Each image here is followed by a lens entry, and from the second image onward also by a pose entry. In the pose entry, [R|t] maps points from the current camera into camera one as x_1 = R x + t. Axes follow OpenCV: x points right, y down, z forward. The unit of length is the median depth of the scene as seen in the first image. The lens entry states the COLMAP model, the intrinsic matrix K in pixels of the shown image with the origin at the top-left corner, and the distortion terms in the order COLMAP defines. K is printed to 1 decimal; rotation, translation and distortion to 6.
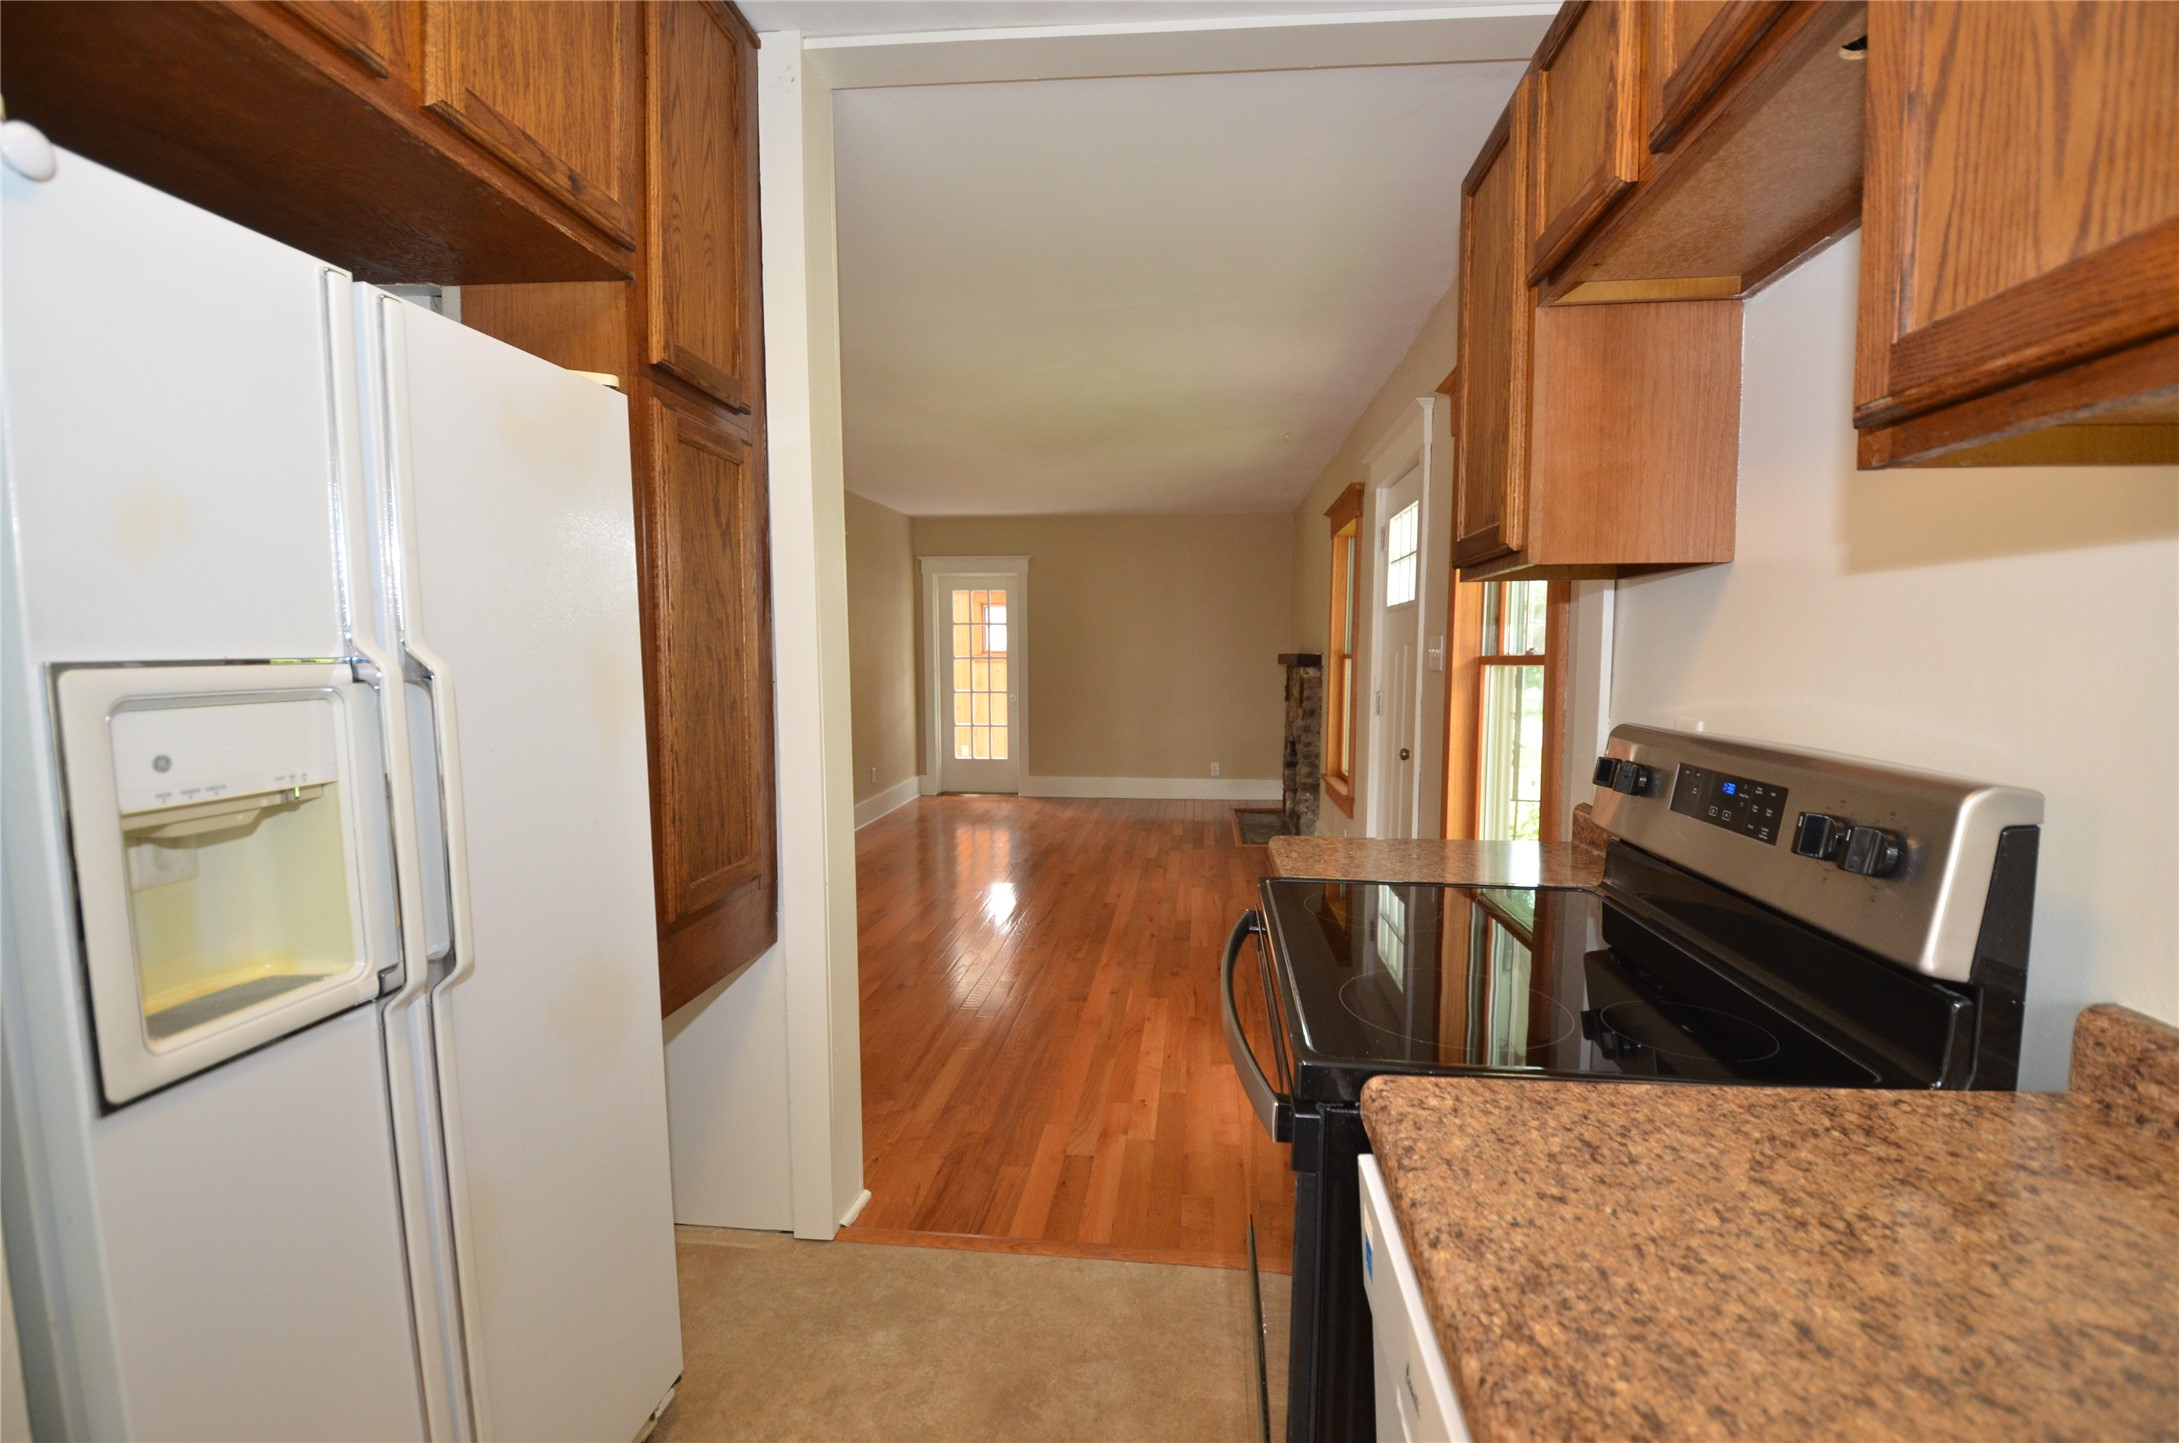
lens RADIAL K [[949.2, 0, 1088.9], [0, 949.2, 738.5], [0, 0, 1]] dist [-0.001064, -0.013068]
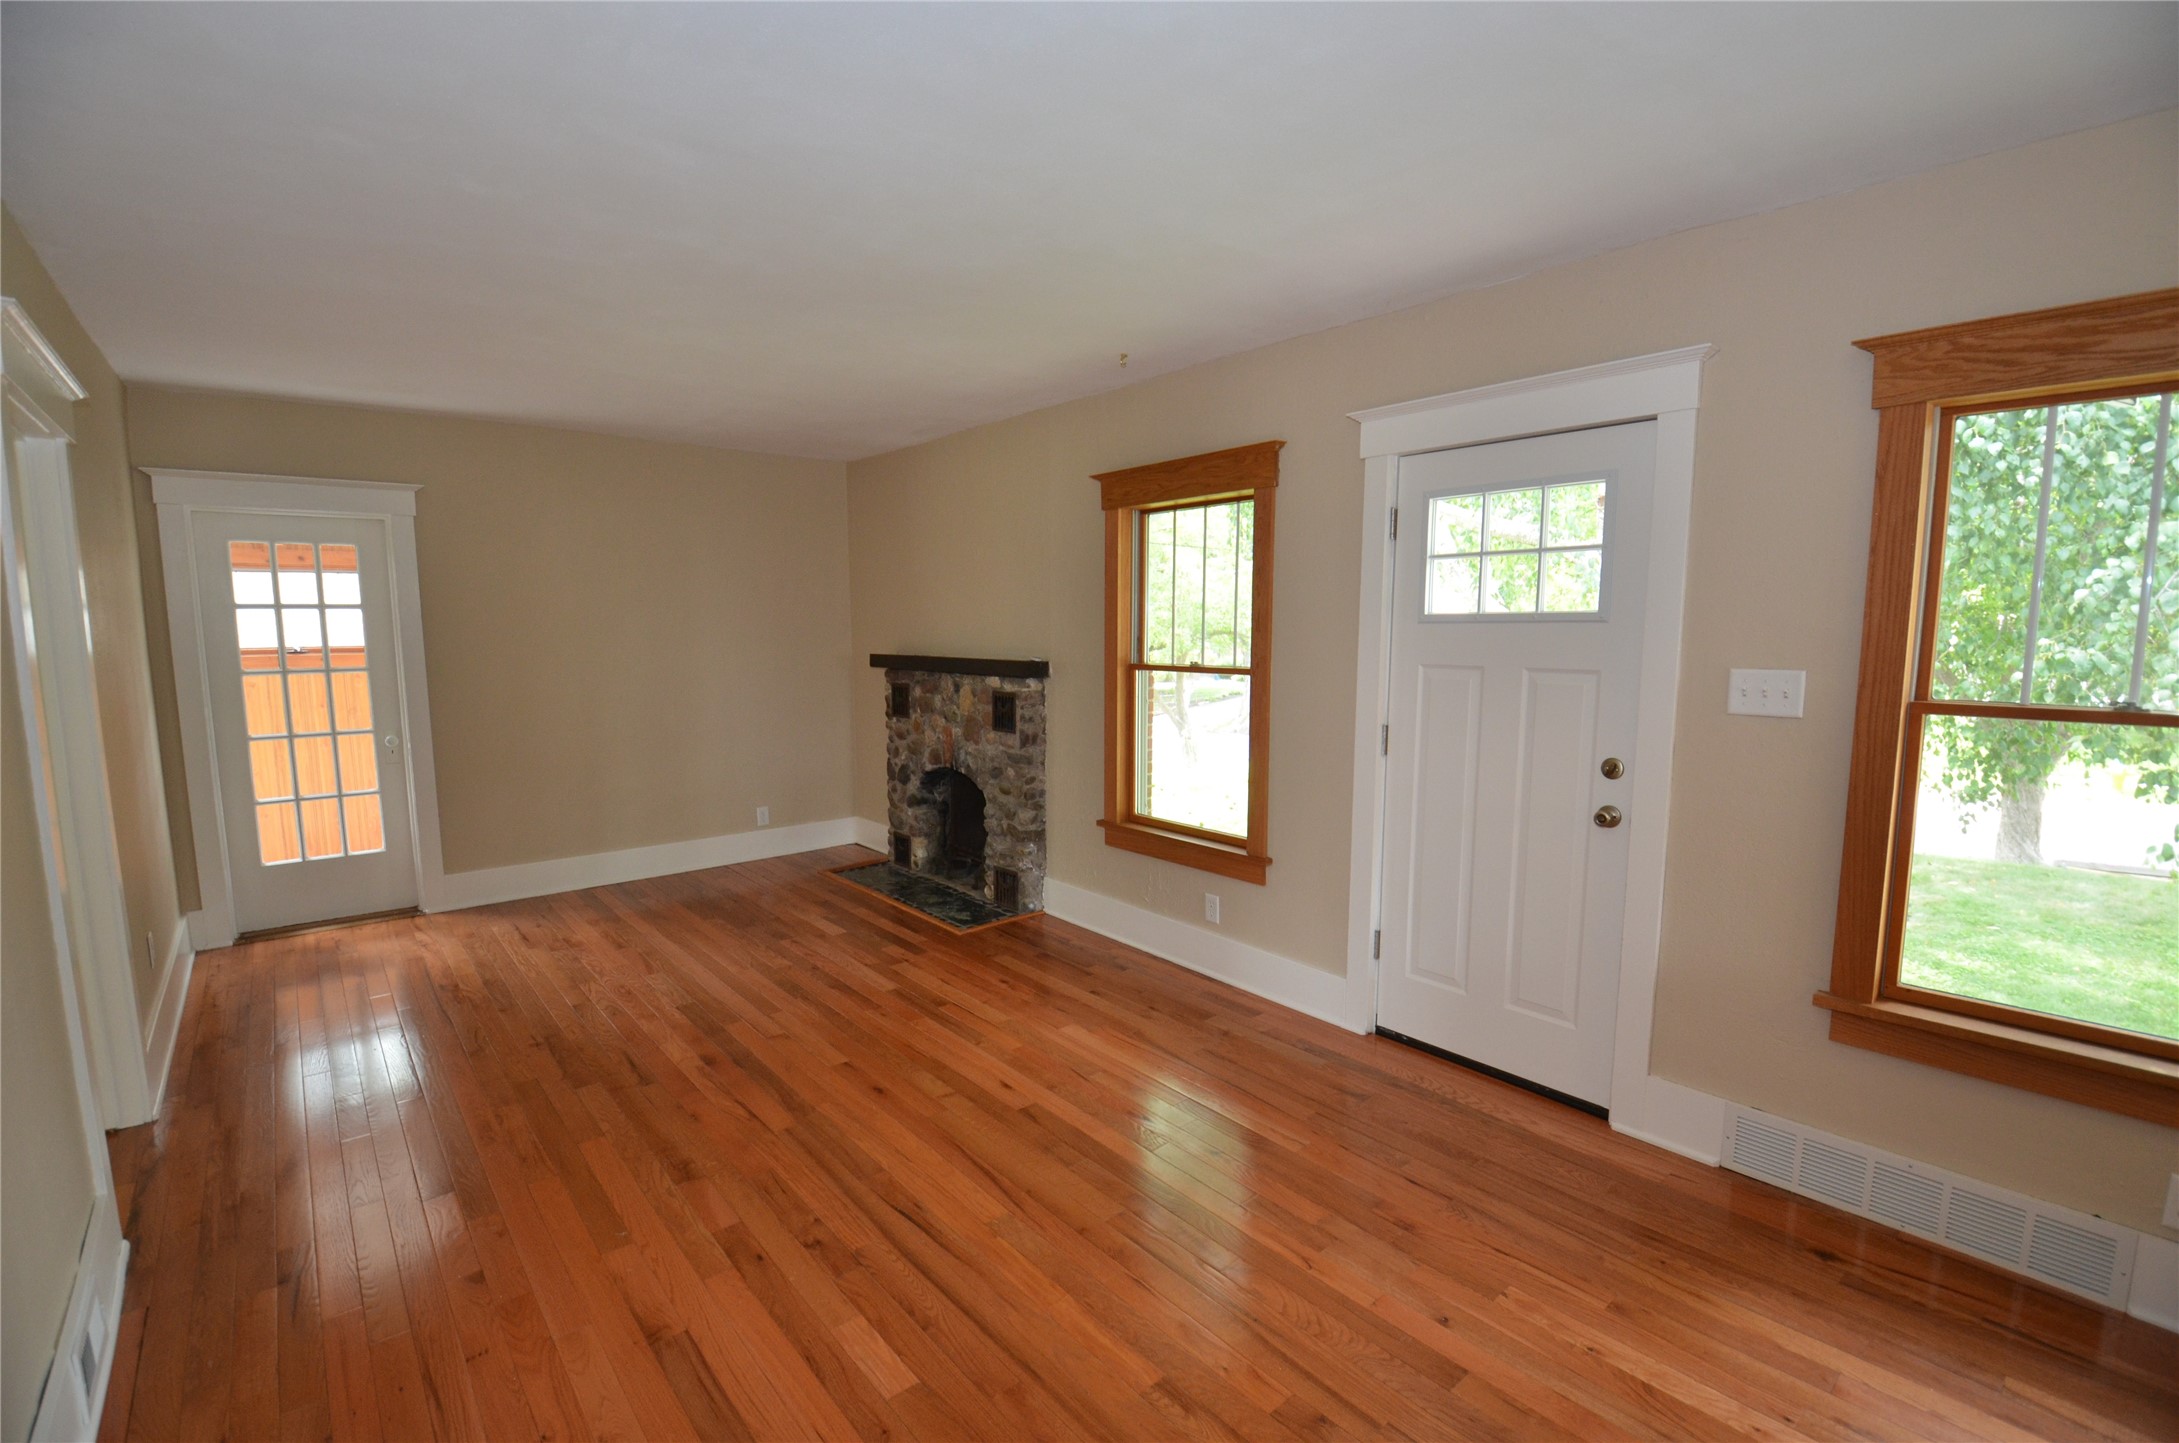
lens RADIAL K [[949.8, 0, 1099.7], [0, 949.8, 740.2], [0, 0, 1]] dist [-0.008686, -0.000677]
pose [[0.681538, -0.089265, 0.726318, -0.276005], [0.066246, 0.995983, 0.060246, -0.067059], [-0.728779, 0.007055, 0.684713, 0.439718]]
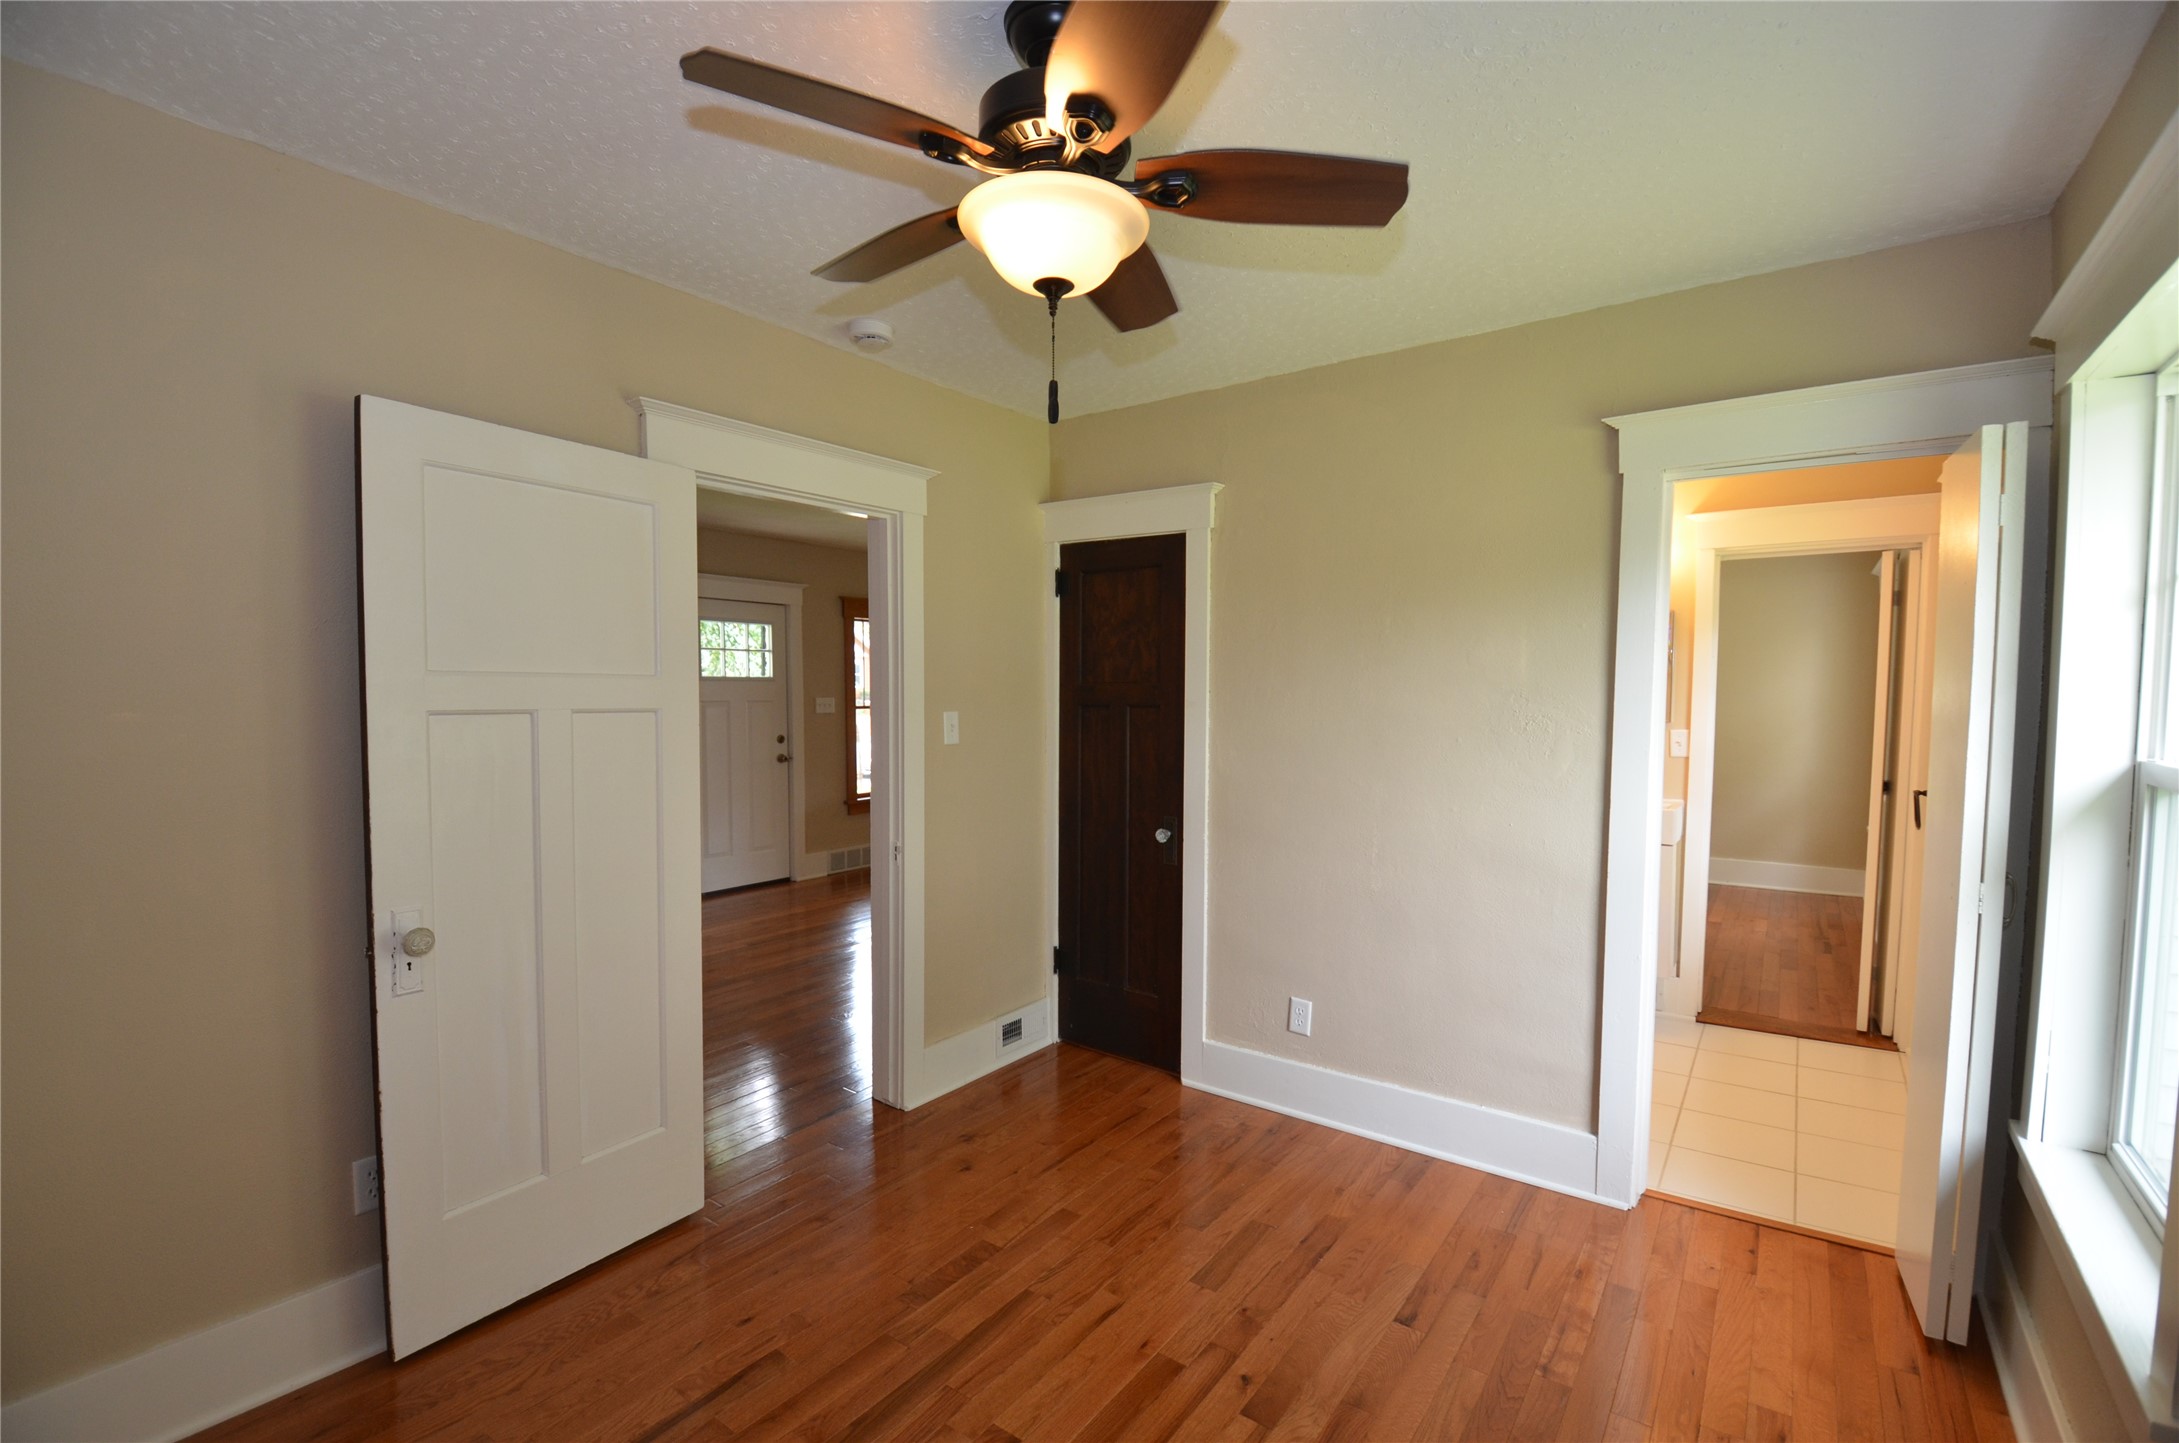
lens RADIAL K [[949.2, 0, 1098.0], [0, 949.2, 736.3], [0, 0, 1]] dist [-0.001064, -0.013068]
pose [[-0.877158, -0.039166, 0.478602, -0.649584], [0.027125, 0.991036, 0.130813, -0.149632], [-0.479435, 0.127726, -0.868233, 1.349936]]
